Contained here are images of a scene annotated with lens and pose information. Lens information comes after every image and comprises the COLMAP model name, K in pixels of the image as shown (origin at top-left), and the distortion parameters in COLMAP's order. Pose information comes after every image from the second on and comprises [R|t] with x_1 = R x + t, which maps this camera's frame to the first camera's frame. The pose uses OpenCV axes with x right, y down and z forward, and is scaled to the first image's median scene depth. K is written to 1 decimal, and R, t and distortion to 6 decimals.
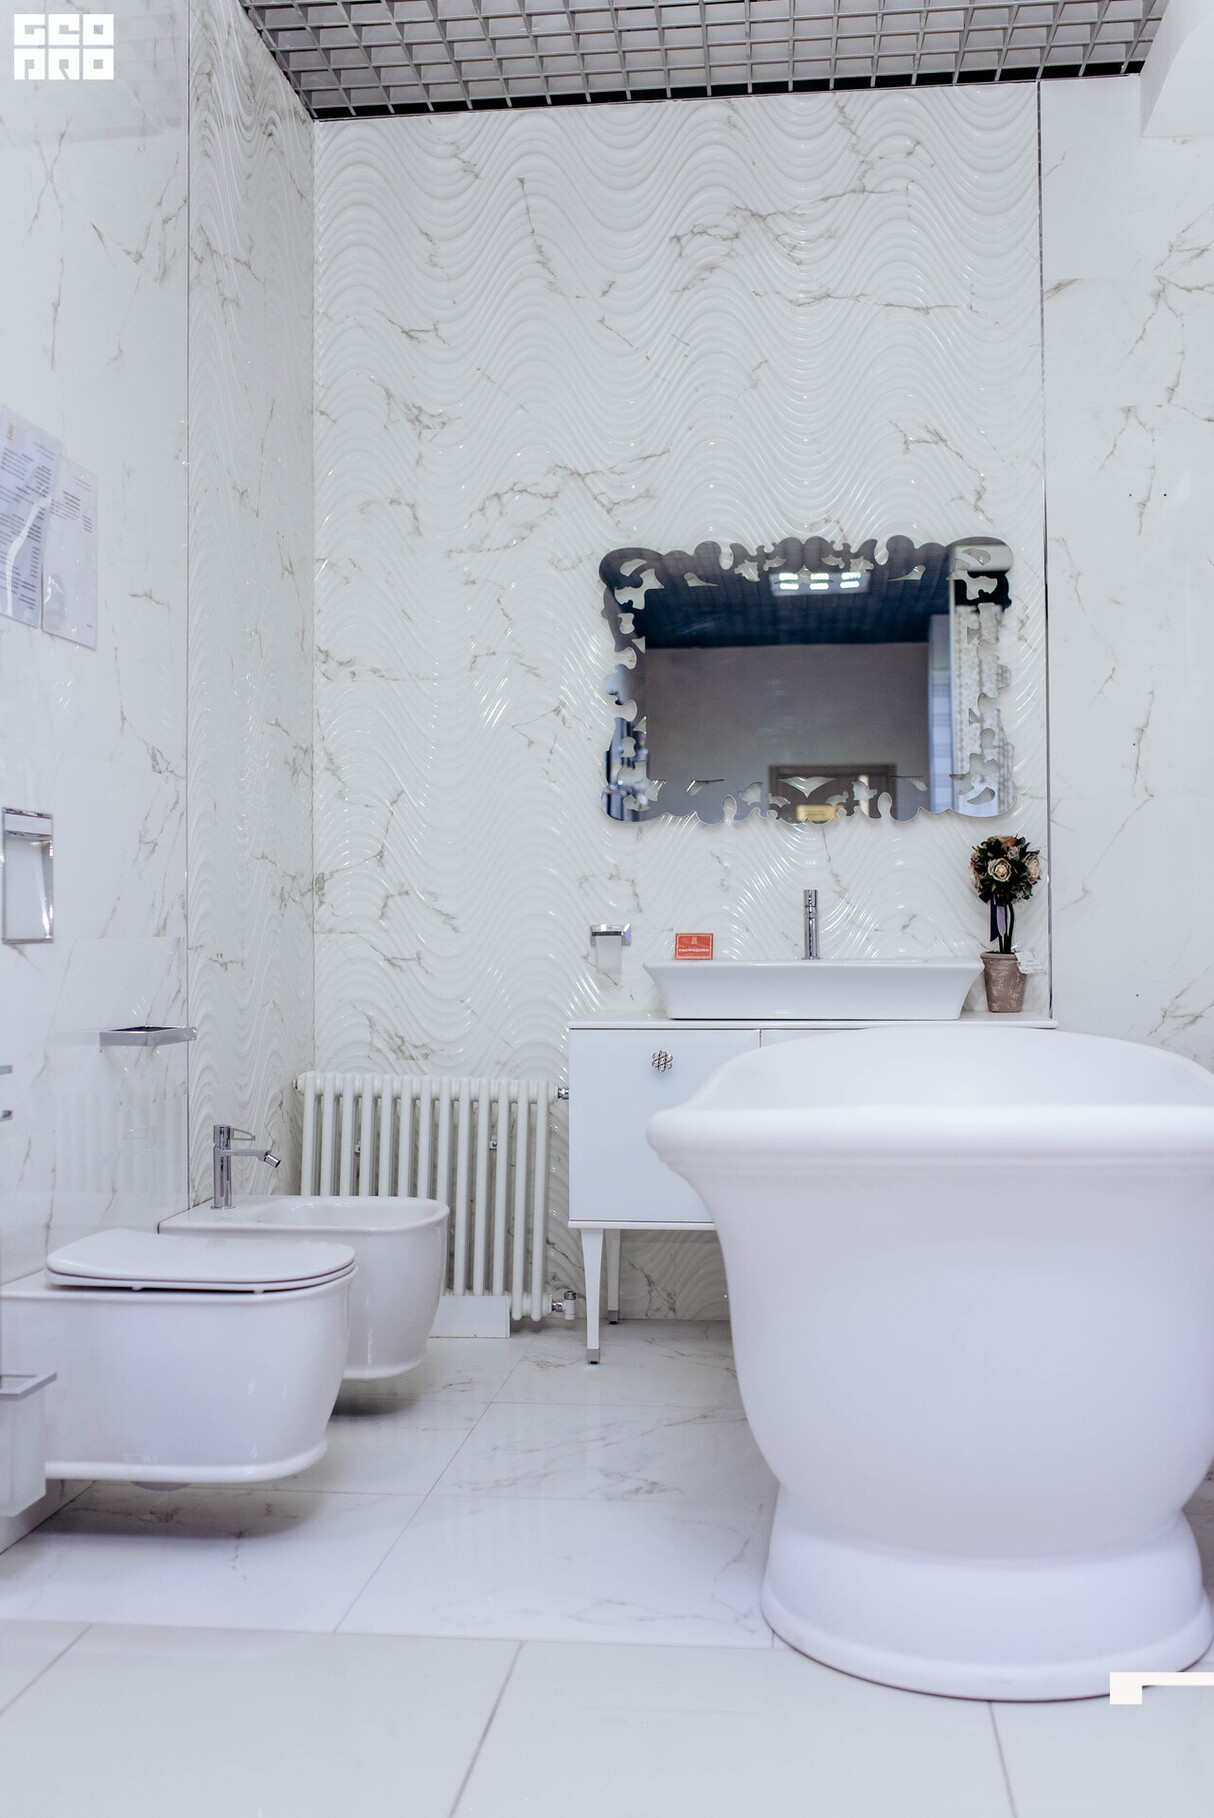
lens RADIAL K [[1922.5, 0, 606.8], [0, 1922.5, 975.4], [0, 0, 1]] dist [-0.023066, 0.012671]
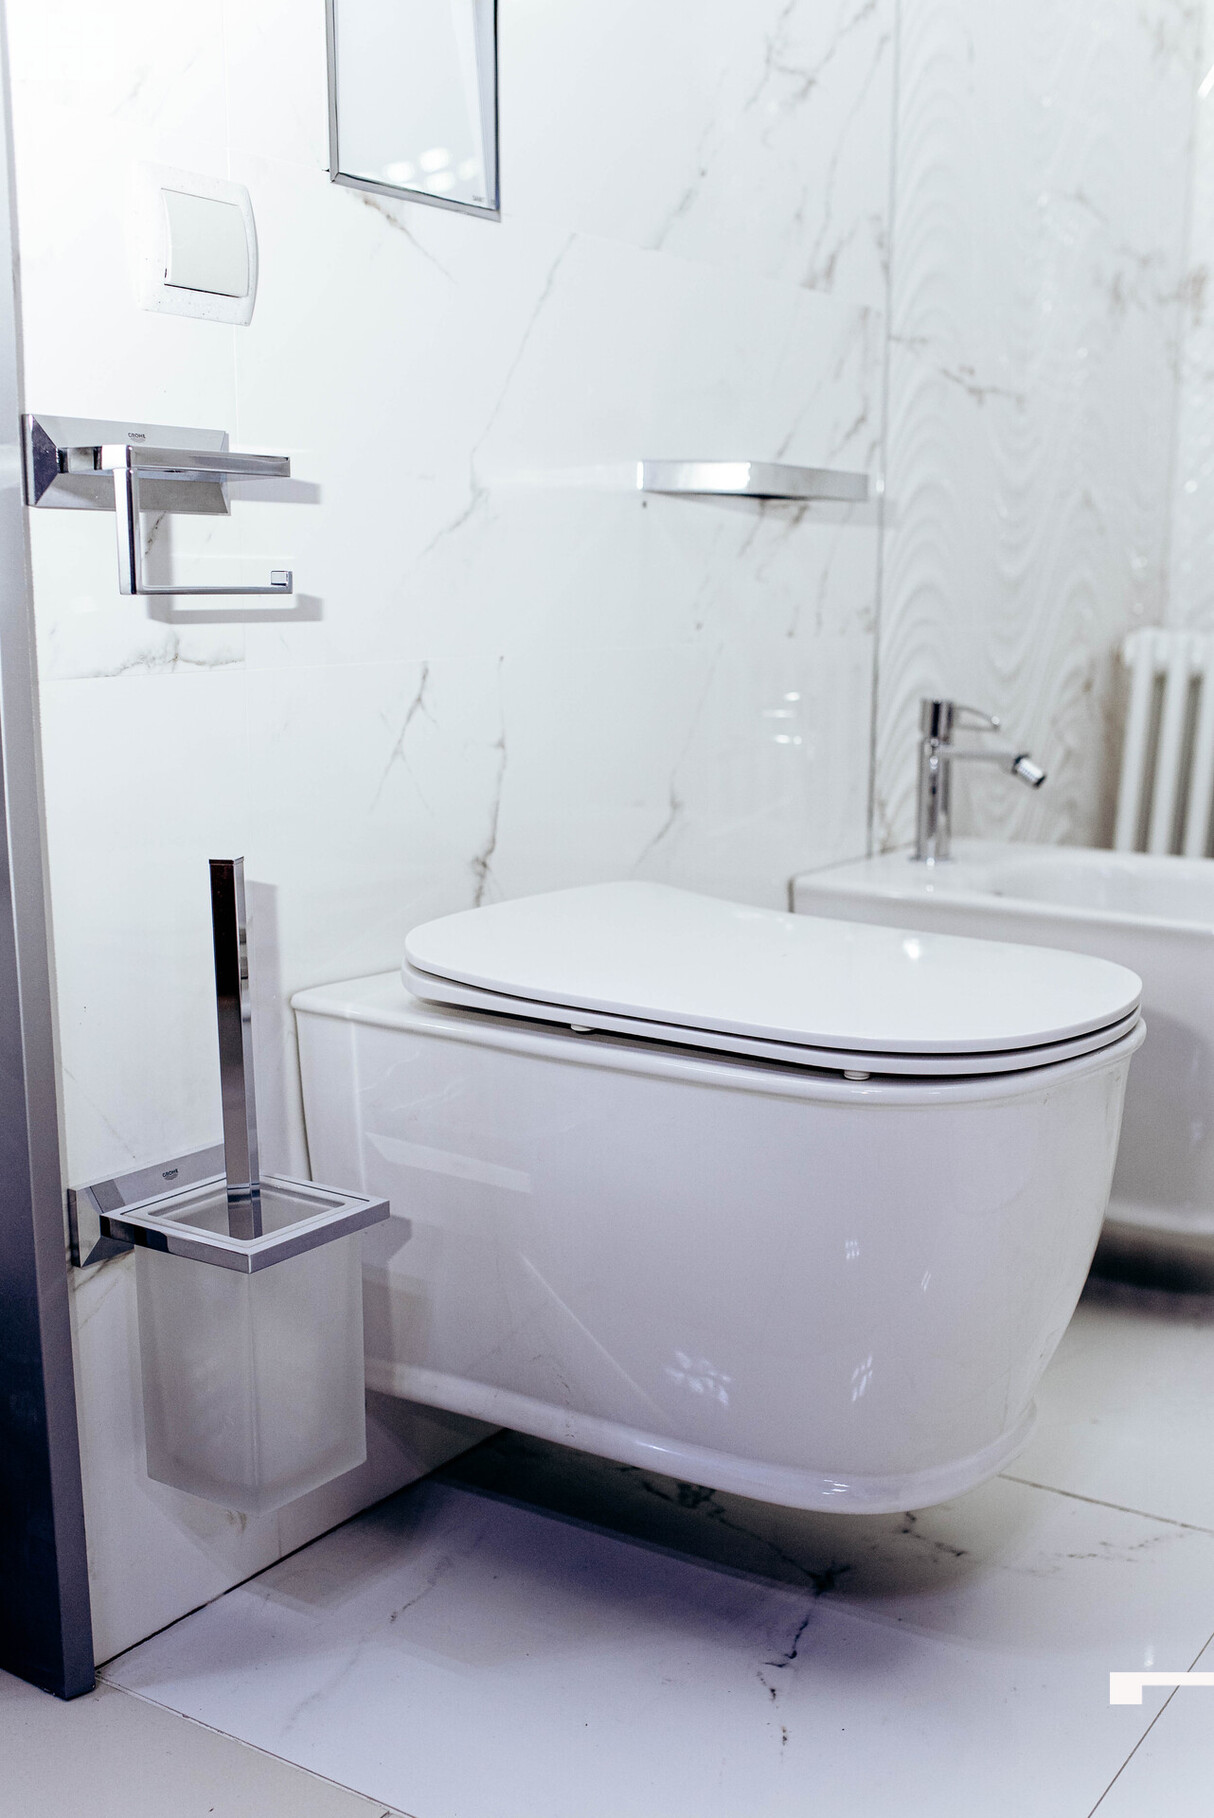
lens RADIAL K [[1922.5, 0, 606.8], [0, 1922.5, 975.4], [0, 0, 1]] dist [-0.023066, 0.012671]
pose [[0.891112, 0.107206, -0.440939, -0.045906], [-0.028154, 0.982882, 0.182071, 0.059515], [0.452910, -0.149831, 0.878876, 0.498838]]
